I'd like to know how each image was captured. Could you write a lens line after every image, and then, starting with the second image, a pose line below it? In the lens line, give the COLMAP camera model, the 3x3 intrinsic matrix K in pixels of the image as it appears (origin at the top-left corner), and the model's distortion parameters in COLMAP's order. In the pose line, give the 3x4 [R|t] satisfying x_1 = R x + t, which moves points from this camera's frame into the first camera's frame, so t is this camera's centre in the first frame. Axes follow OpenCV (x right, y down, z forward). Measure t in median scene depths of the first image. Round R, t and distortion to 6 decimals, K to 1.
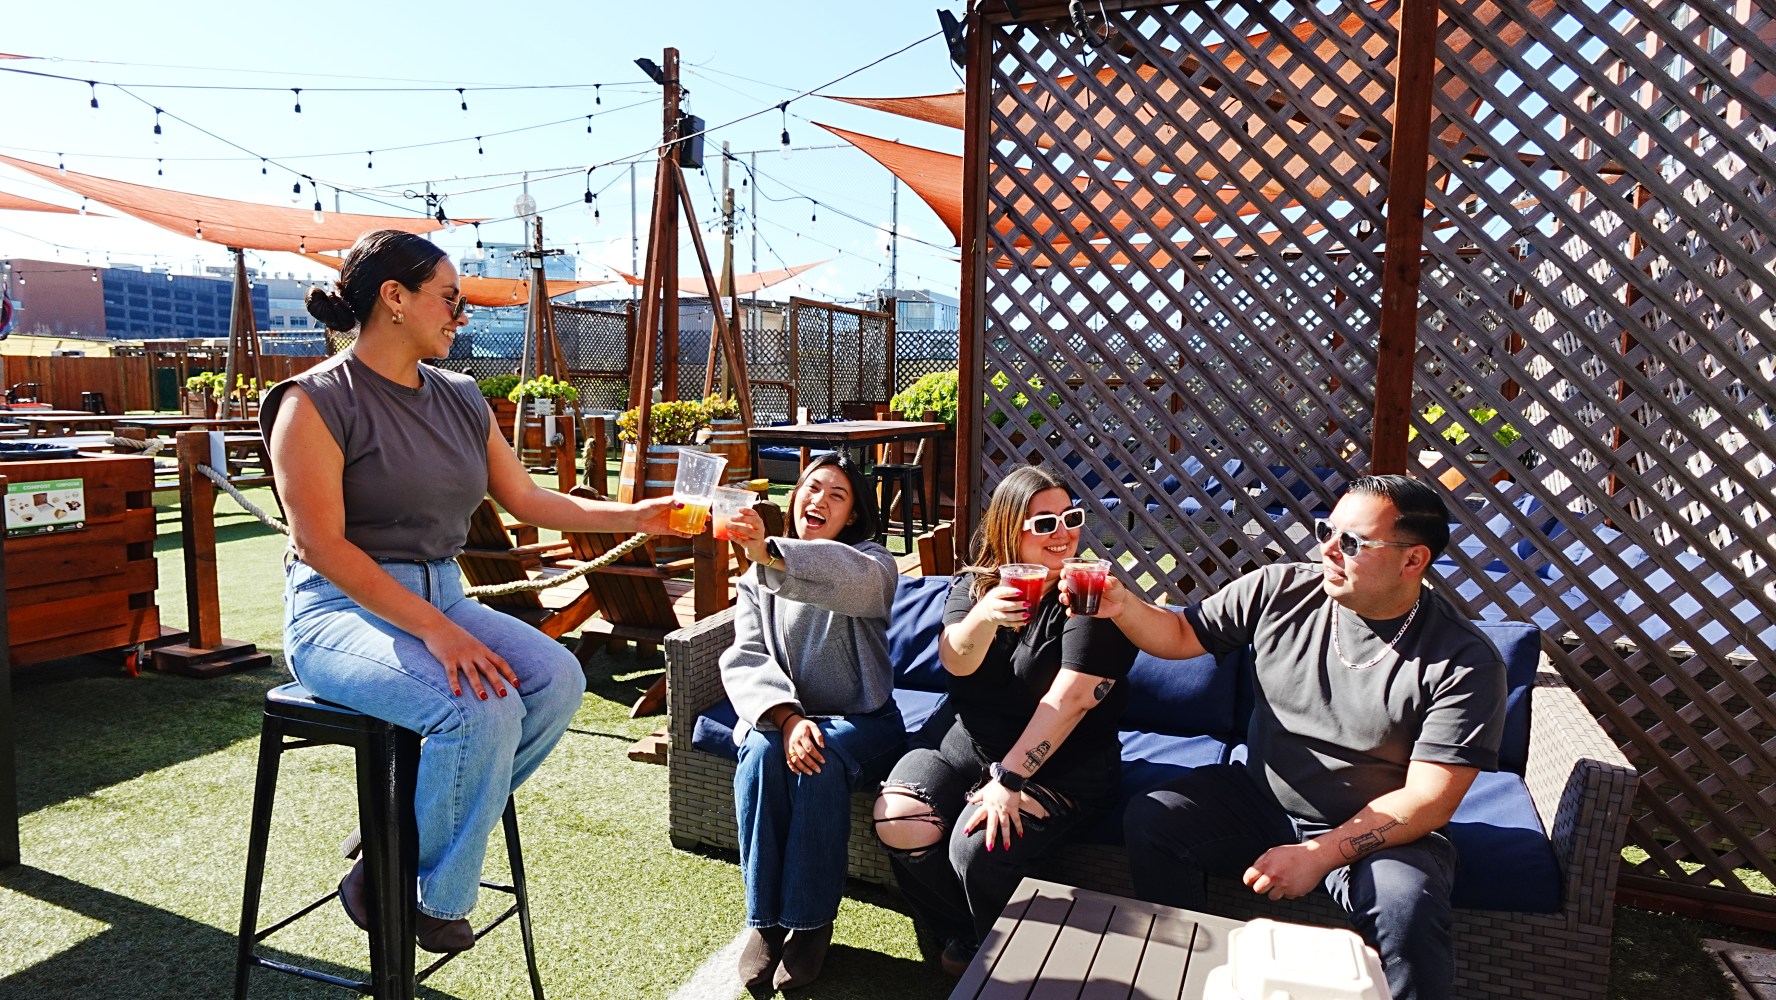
lens RADIAL K [[1057.0, 0, 880.3], [0, 1057.0, 501.6], [0, 0, 1]] dist [0.007696, -0.000425]
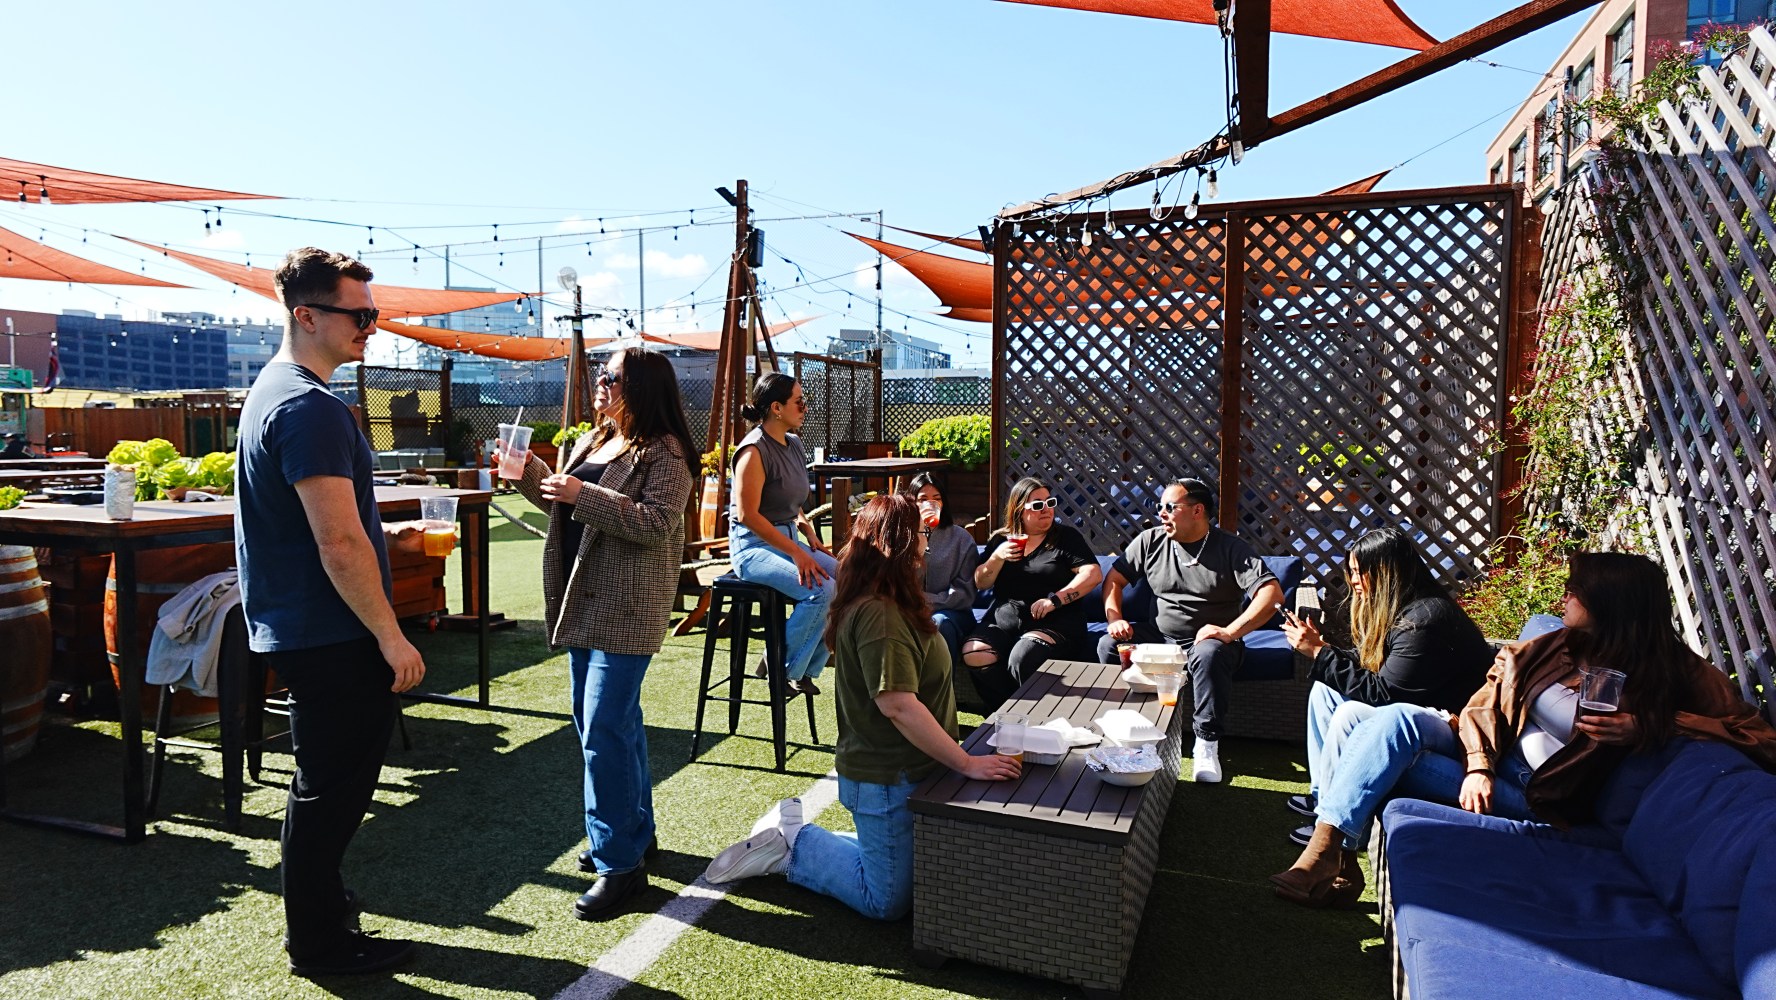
lens RADIAL K [[1057.0, 0, 892.1], [0, 1057.0, 496.7], [0, 0, 1]] dist [0.007696, -0.000425]
pose [[0.998878, -0.013163, 0.045492, -0.037016], [0.015020, 0.999057, -0.040728, 0.012832], [-0.044913, 0.041365, 0.998134, -0.156684]]
